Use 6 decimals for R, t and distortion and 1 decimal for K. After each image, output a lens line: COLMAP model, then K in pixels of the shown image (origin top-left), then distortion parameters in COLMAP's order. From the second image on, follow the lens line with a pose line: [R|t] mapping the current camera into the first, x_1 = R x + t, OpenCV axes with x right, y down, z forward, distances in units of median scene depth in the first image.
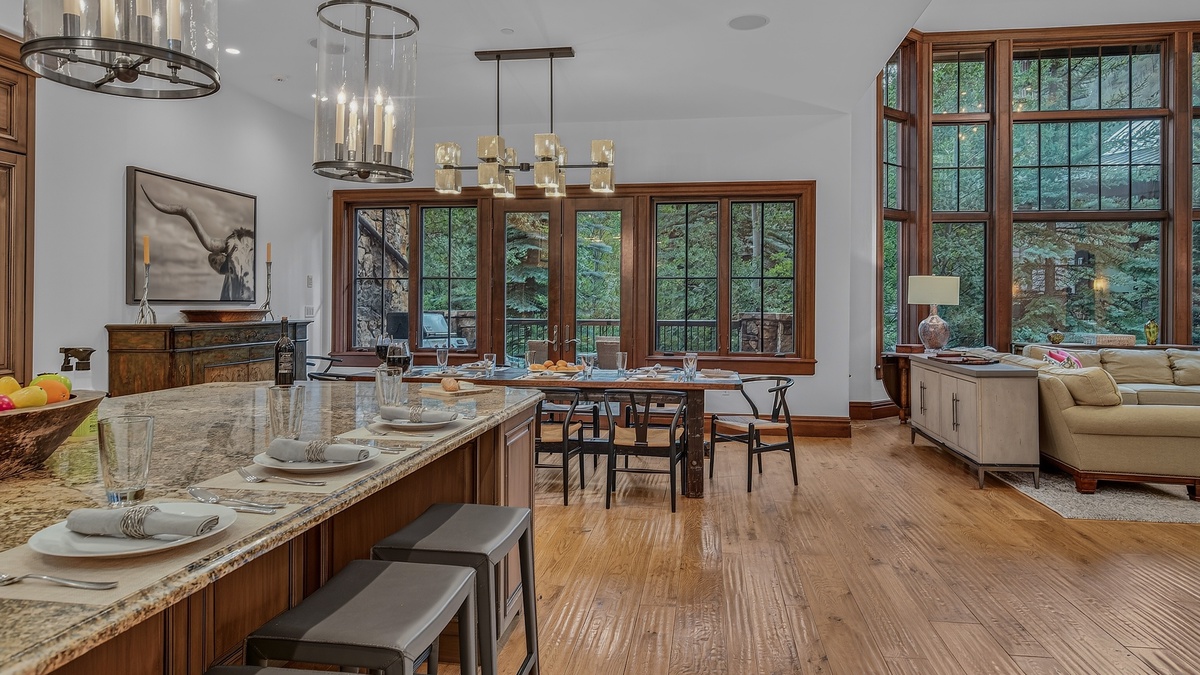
lens RADIAL K [[720.7, 0, 594.1], [0, 720.7, 307.4], [0, 0, 1]] dist [-0.000744, -0.001520]
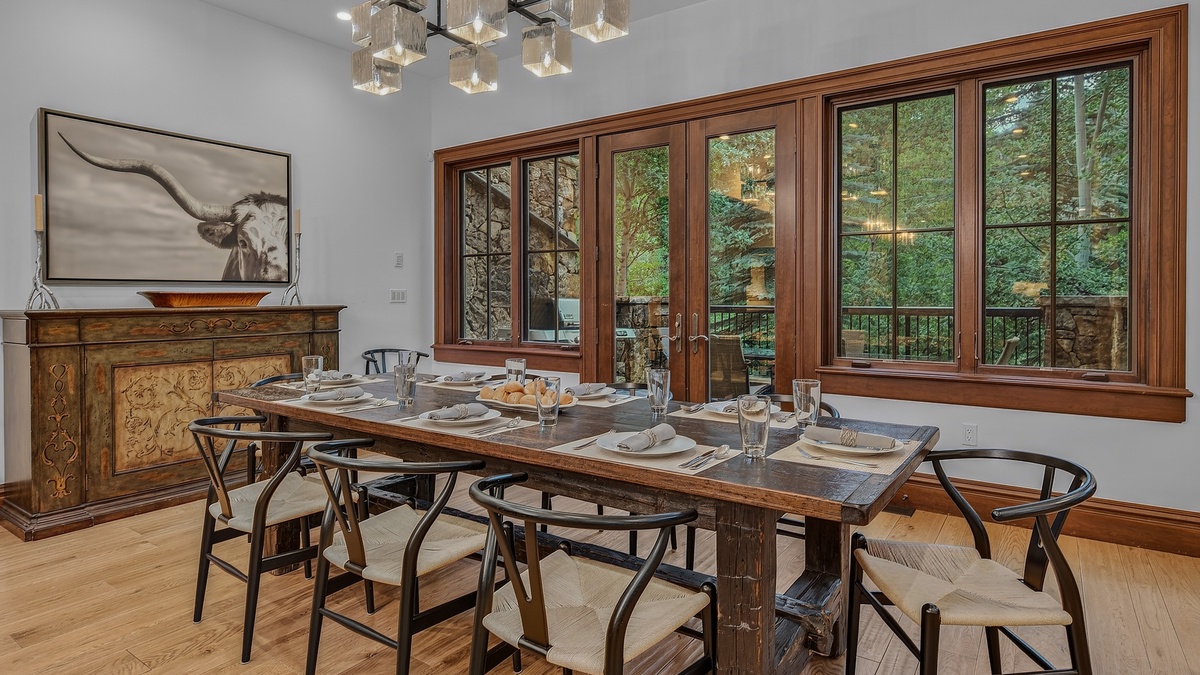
lens RADIAL K [[635.3, 0, 594.9], [0, 635.3, 301.3], [0, 0, 1]] dist [-0.003762, 0.002889]
pose [[0.895569, -0.004393, -0.444902, 0.172602], [0.007083, 0.999965, 0.004385, 0.013158], [0.444867, -0.007079, 0.895569, 0.545119]]
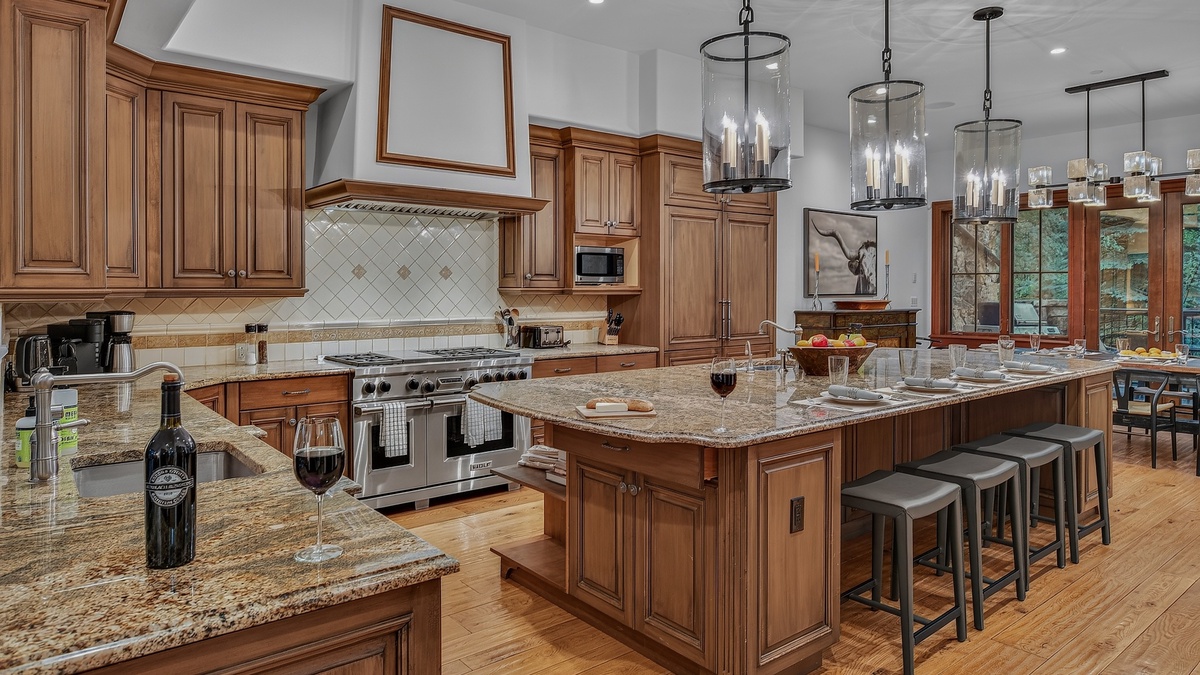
lens RADIAL K [[720.7, 0, 619.9], [0, 720.7, 291.9], [0, 0, 1]] dist [-0.000744, -0.001520]
pose [[0.750276, -0.001489, -0.661123, 0.063308], [0.000934, 0.999999, -0.001192, -0.012410], [0.661124, 0.000277, 0.750277, -0.350563]]
